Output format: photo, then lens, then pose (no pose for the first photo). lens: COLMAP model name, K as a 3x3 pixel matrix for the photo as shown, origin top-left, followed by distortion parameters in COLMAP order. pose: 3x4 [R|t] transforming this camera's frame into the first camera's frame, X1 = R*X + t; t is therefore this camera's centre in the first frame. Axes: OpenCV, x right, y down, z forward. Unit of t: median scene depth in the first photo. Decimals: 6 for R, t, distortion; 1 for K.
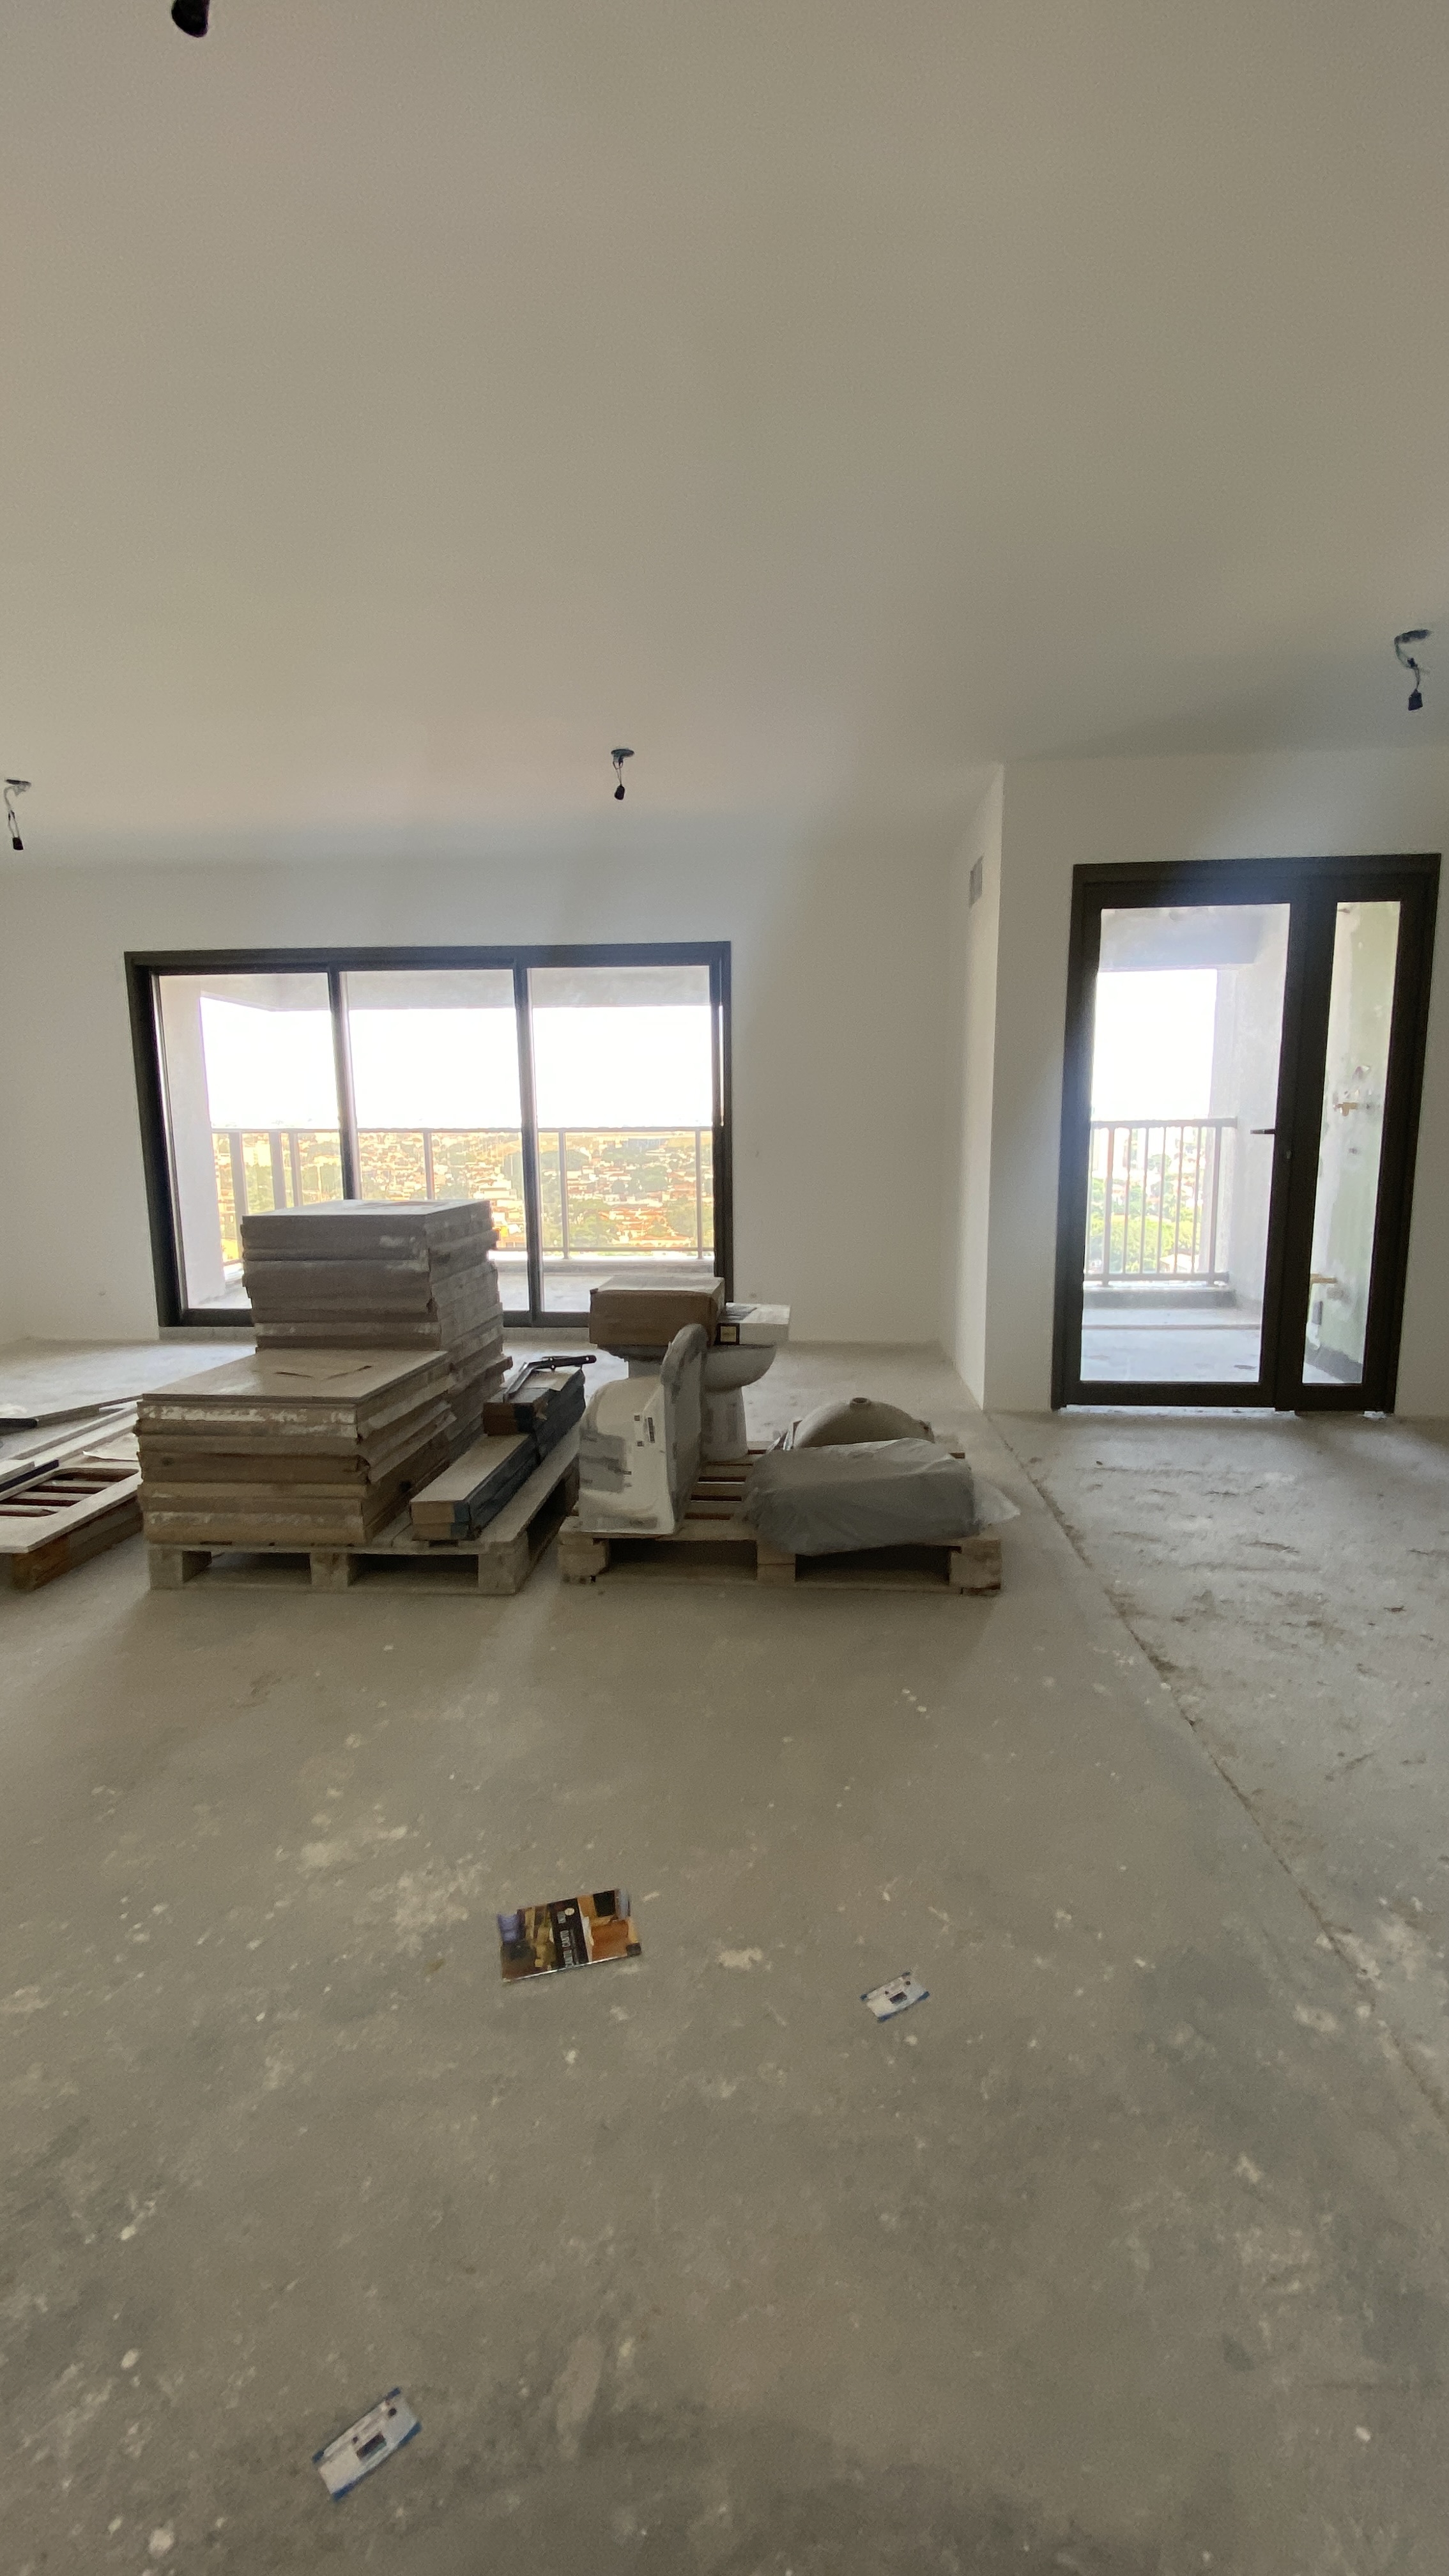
lens RADIAL K [[1019.4, 0, 734.8], [0, 1019.4, 1287.0], [0, 0, 1]] dist [0.044523, -0.049713]
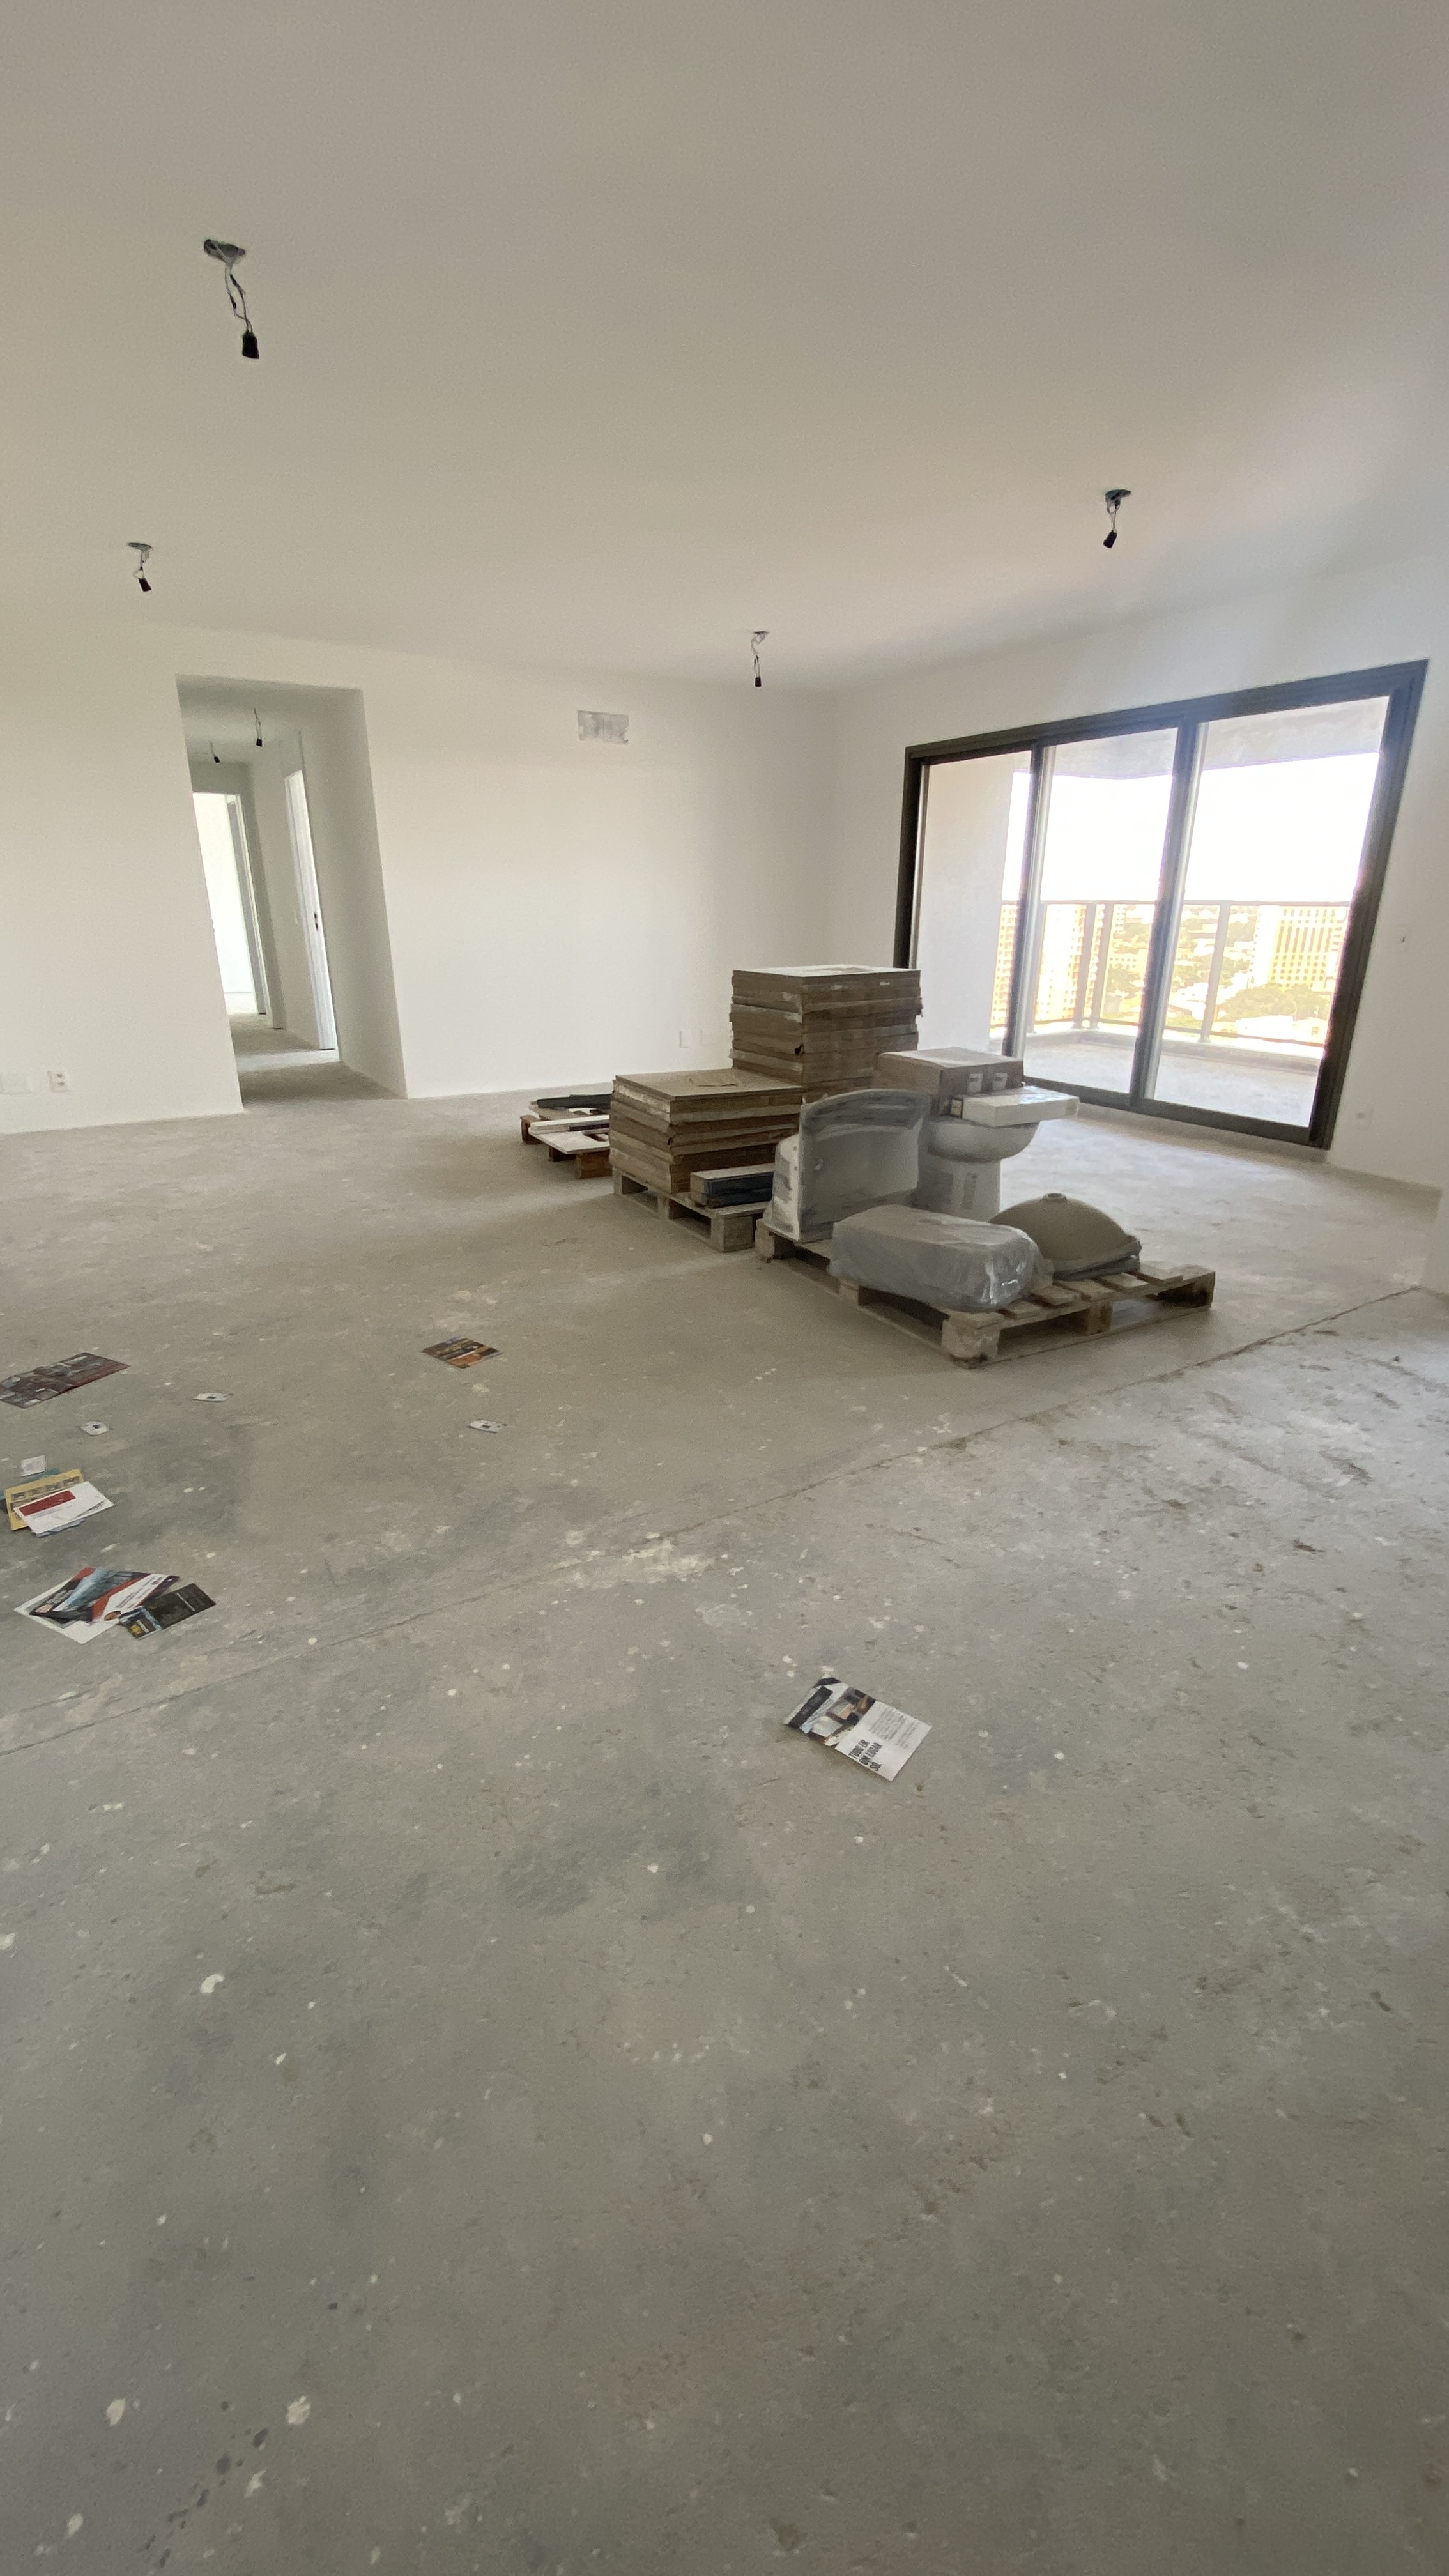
lens RADIAL K [[1019.4, 0, 734.8], [0, 1019.4, 1287.0], [0, 0, 1]] dist [0.044523, -0.049713]
pose [[0.587690, 0.295392, -0.753236, 0.861818], [-0.130383, 0.953380, 0.272153, -0.044519], [0.798512, -0.061732, 0.598806, 0.145986]]
